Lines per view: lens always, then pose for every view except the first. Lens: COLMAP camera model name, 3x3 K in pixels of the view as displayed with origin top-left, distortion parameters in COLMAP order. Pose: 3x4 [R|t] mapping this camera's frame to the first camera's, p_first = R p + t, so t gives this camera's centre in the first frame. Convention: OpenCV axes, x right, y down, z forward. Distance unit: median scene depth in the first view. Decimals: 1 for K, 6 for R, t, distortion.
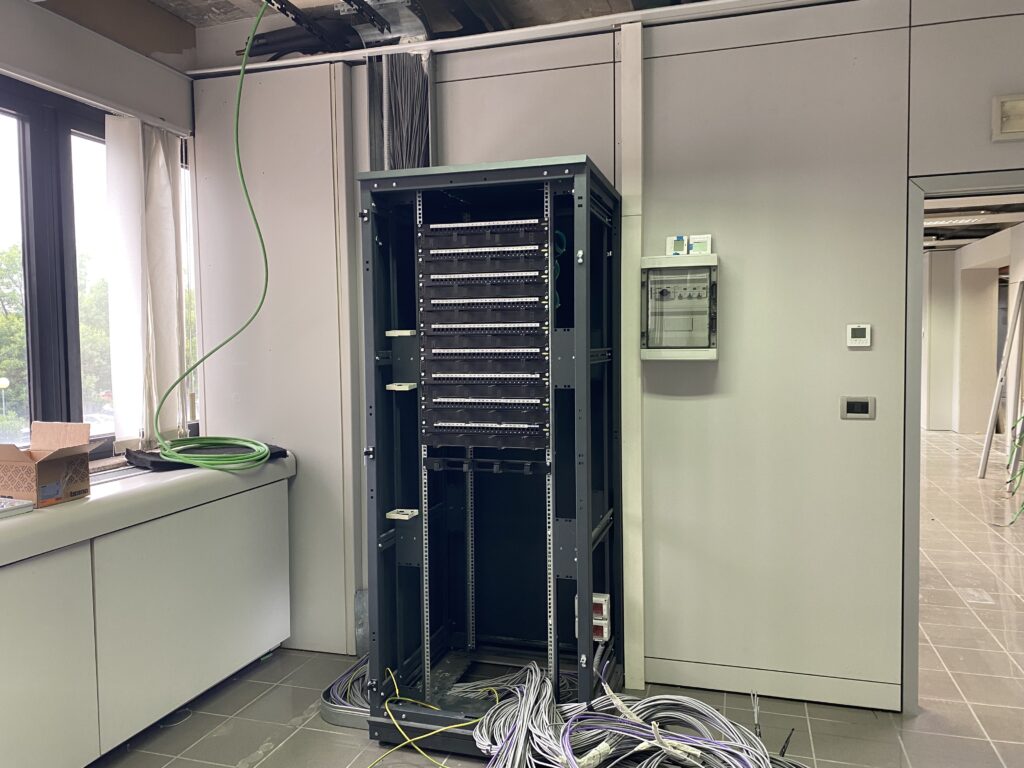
lens RADIAL K [[774.9, 0, 512.9], [0, 774.9, 383.9], [0, 0, 1]] dist [-0.005028, -0.004205]
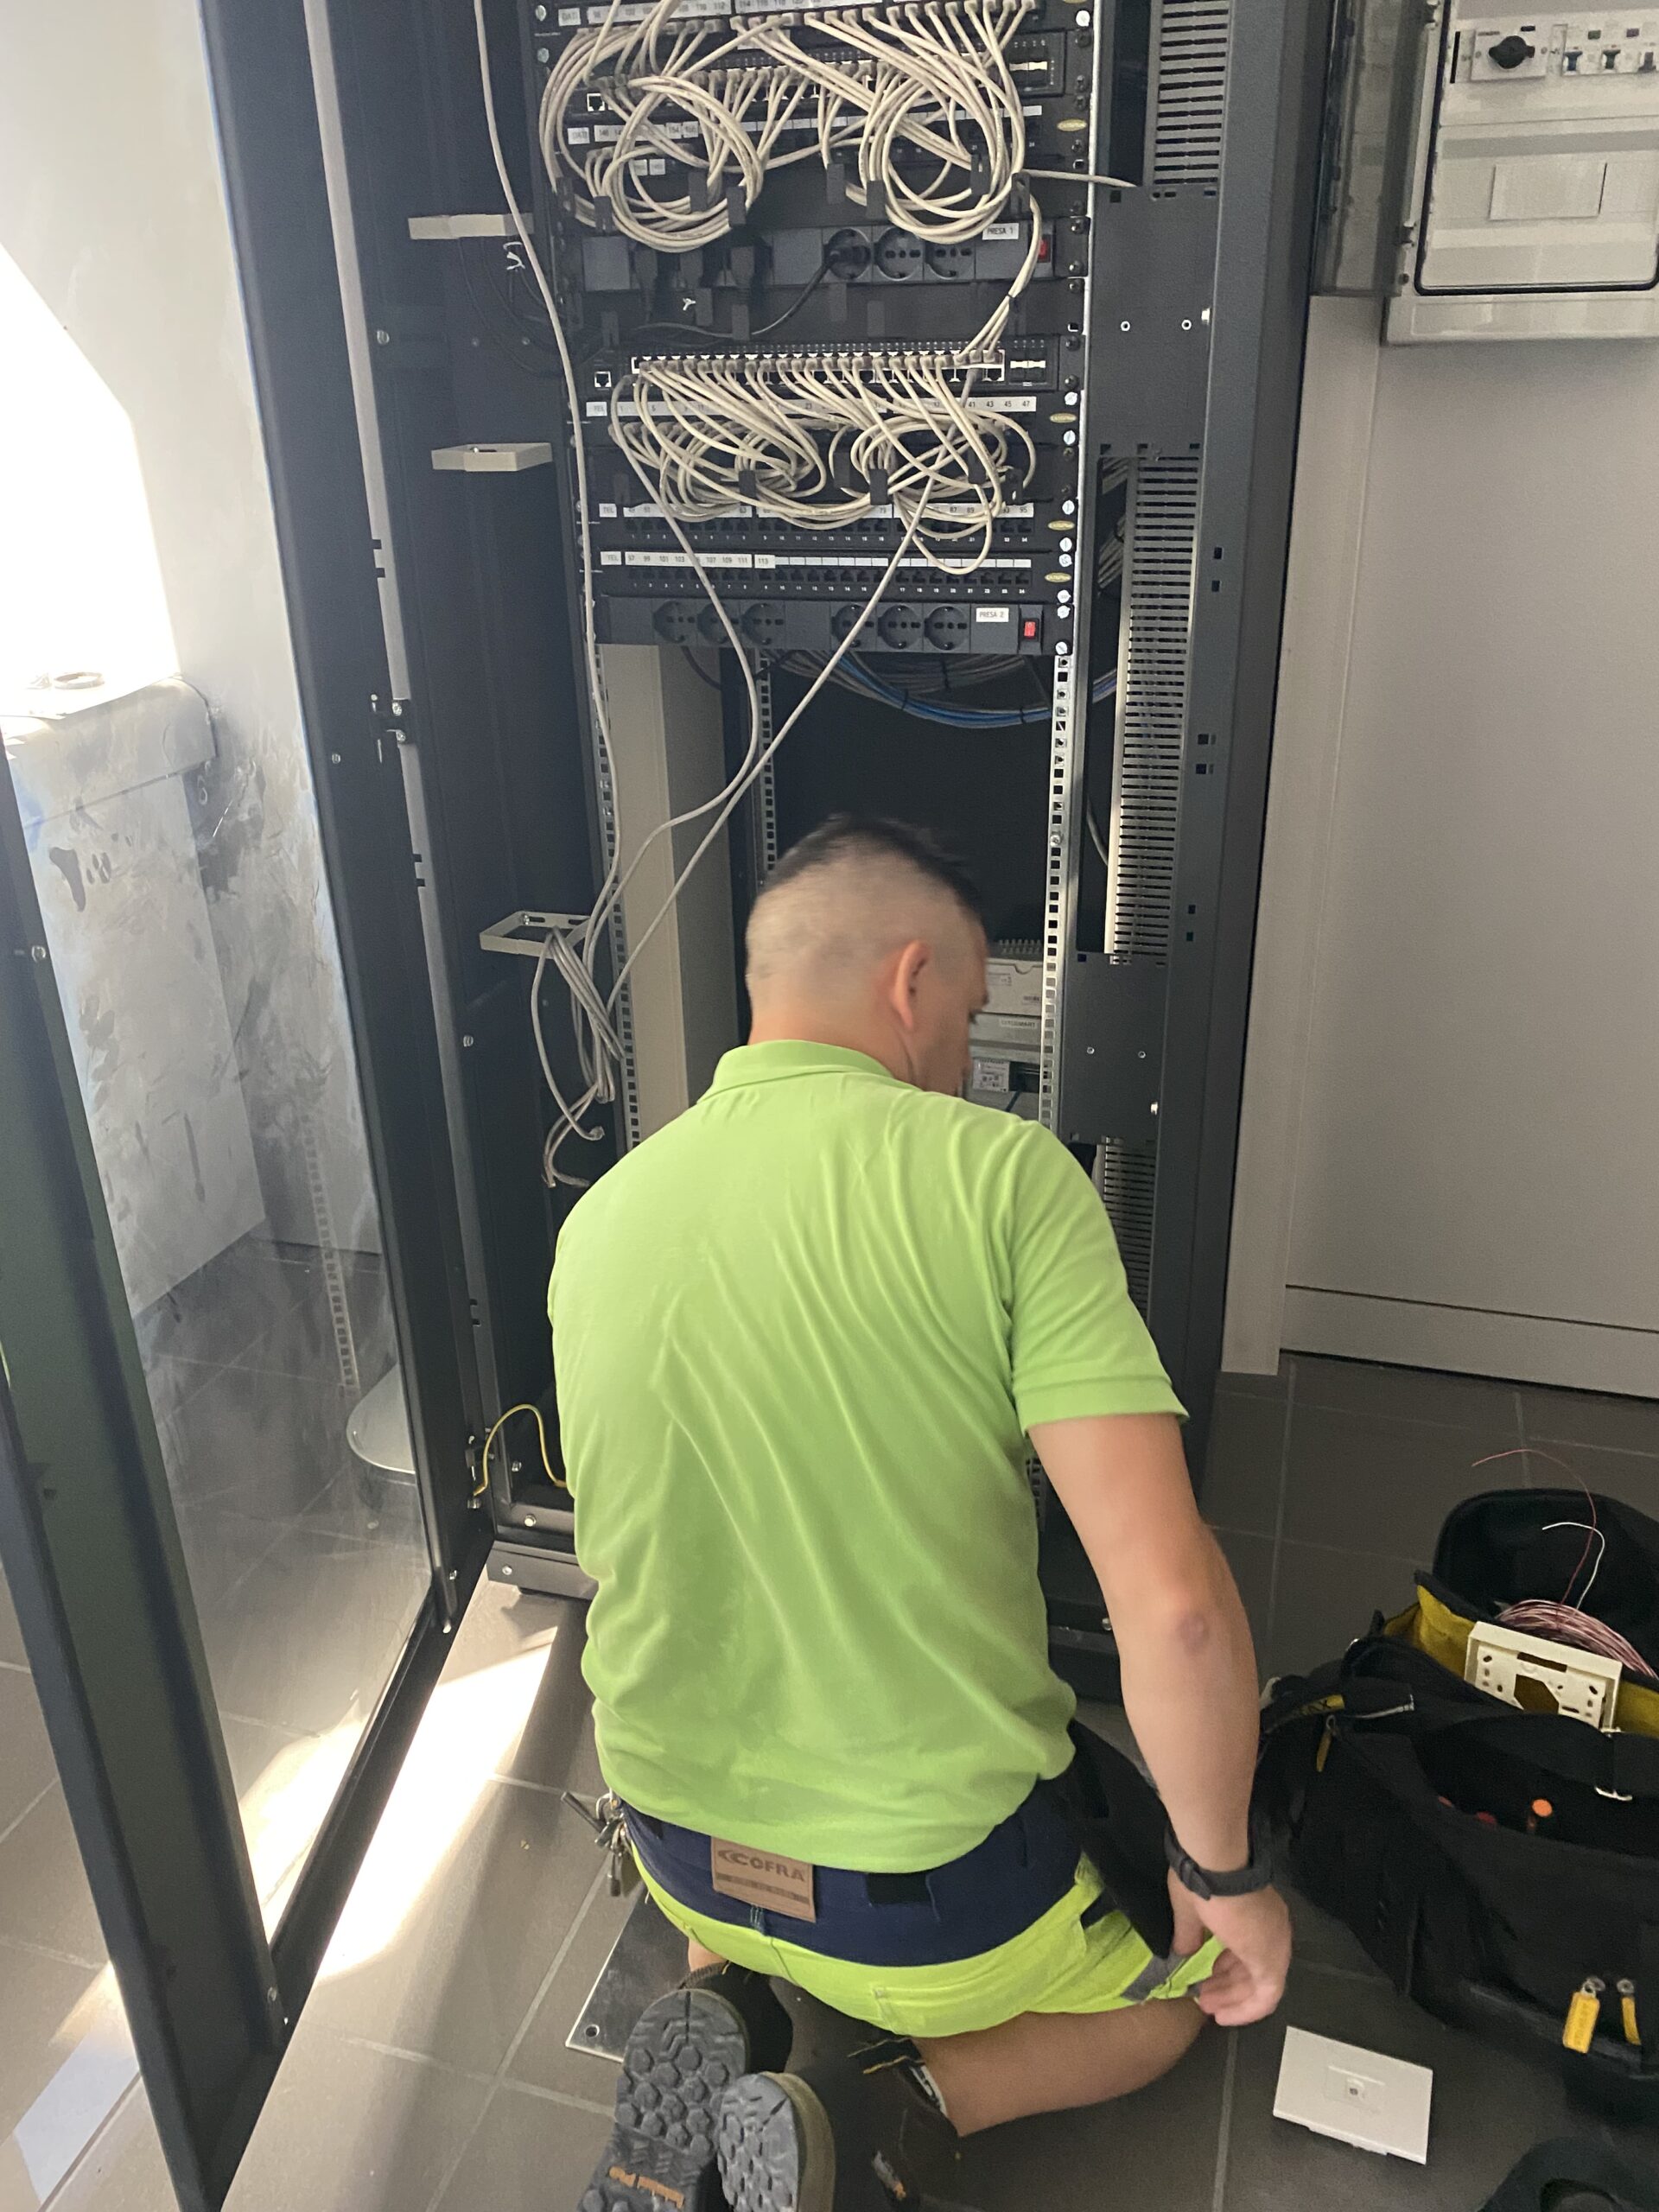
lens RADIAL K [[1673.8, 0, 841.4], [0, 1673.8, 1111.3], [0, 0, 1]] dist [-0.005028, -0.004205]
pose [[0.999931, -0.008175, -0.008422, -0.025006], [0.010724, 0.927964, 0.372515, -0.000731], [0.004770, -0.372579, 0.927988, 0.404807]]
